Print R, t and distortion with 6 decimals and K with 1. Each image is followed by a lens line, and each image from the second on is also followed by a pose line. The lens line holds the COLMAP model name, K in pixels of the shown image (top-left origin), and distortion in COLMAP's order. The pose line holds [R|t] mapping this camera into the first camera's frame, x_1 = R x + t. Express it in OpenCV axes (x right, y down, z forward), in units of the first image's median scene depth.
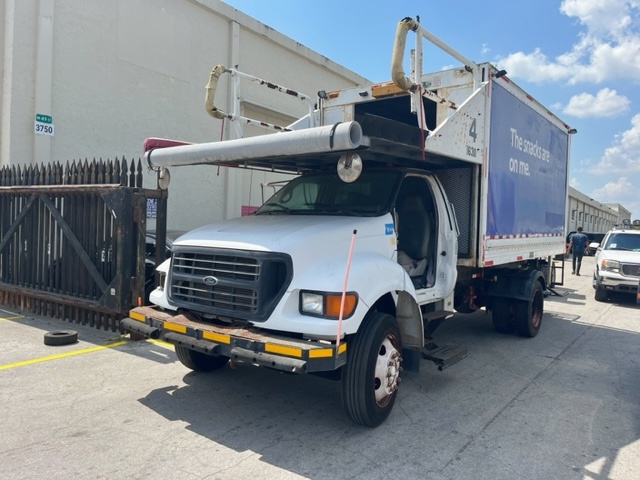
lens RADIAL K [[491.4, 0, 319.9], [0, 491.4, 243.1], [0, 0, 1]] dist [0.036222, -0.064977]
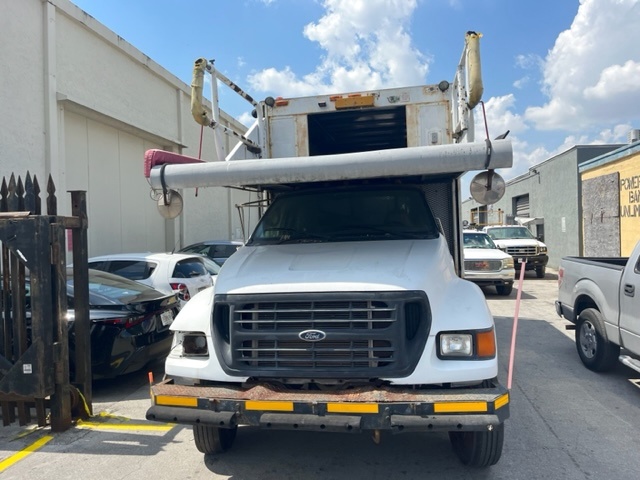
lens RADIAL K [[491.4, 0, 319.7], [0, 491.4, 234.3], [0, 0, 1]] dist [0.036222, -0.064977]
pose [[0.882558, -0.063209, 0.465935, -0.475008], [0.077957, 0.996879, -0.012426, -0.061399], [-0.463696, 0.047289, 0.884732, 0.251046]]
